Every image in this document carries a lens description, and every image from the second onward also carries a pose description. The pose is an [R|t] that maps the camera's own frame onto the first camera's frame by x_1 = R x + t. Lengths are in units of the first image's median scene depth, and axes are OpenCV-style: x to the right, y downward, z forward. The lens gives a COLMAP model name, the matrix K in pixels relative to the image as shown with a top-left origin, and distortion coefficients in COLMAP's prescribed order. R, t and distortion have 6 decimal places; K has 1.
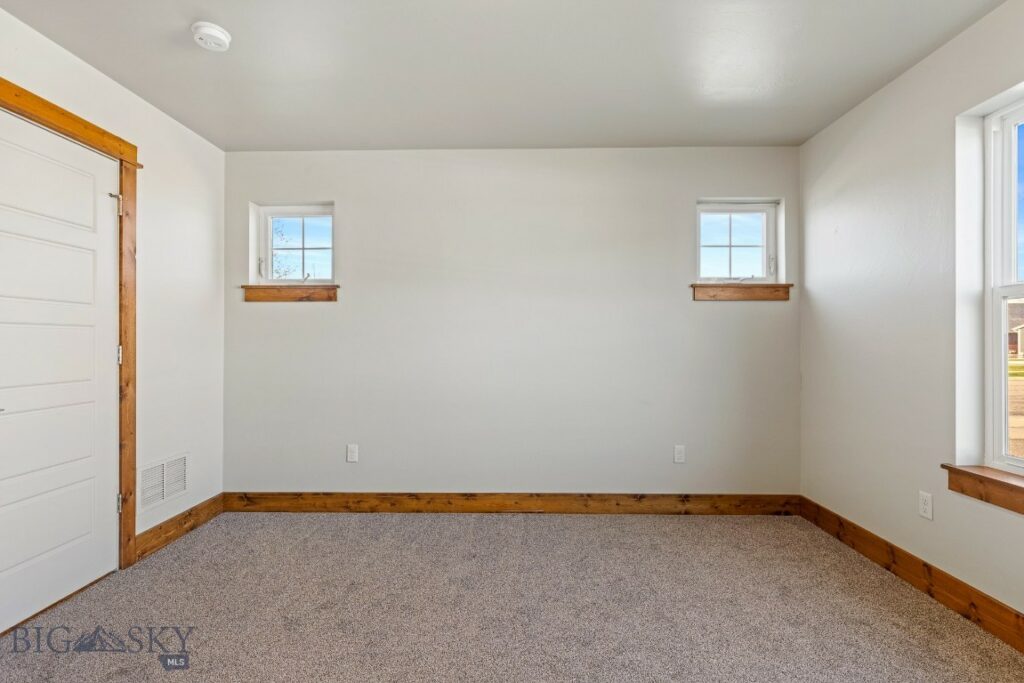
lens RADIAL K [[486.5, 0, 511.9], [0, 486.5, 347.8], [0, 0, 1]] dist [0.000414, -0.000074]
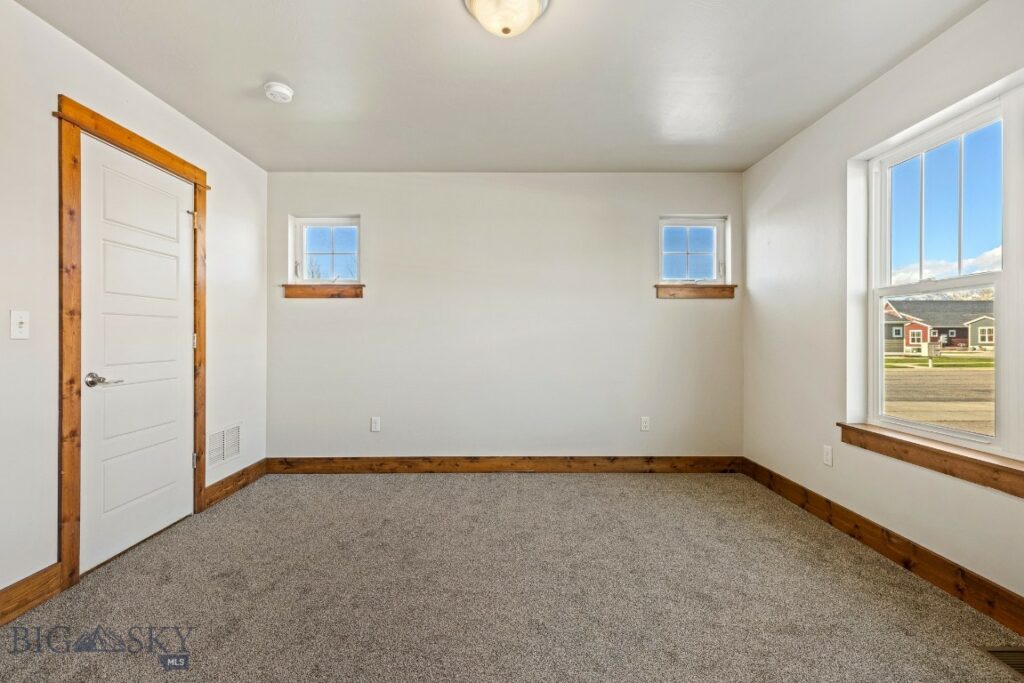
lens RADIAL K [[736.4, 0, 483.9], [0, 736.4, 363.8], [0, 0, 1]] dist [0.016103, -0.000103]
pose [[0.999661, 0.000658, 0.026045, -0.111361], [-0.000680, 0.999999, 0.000861, 0.067354], [-0.026044, -0.000878, 0.999660, -0.855815]]
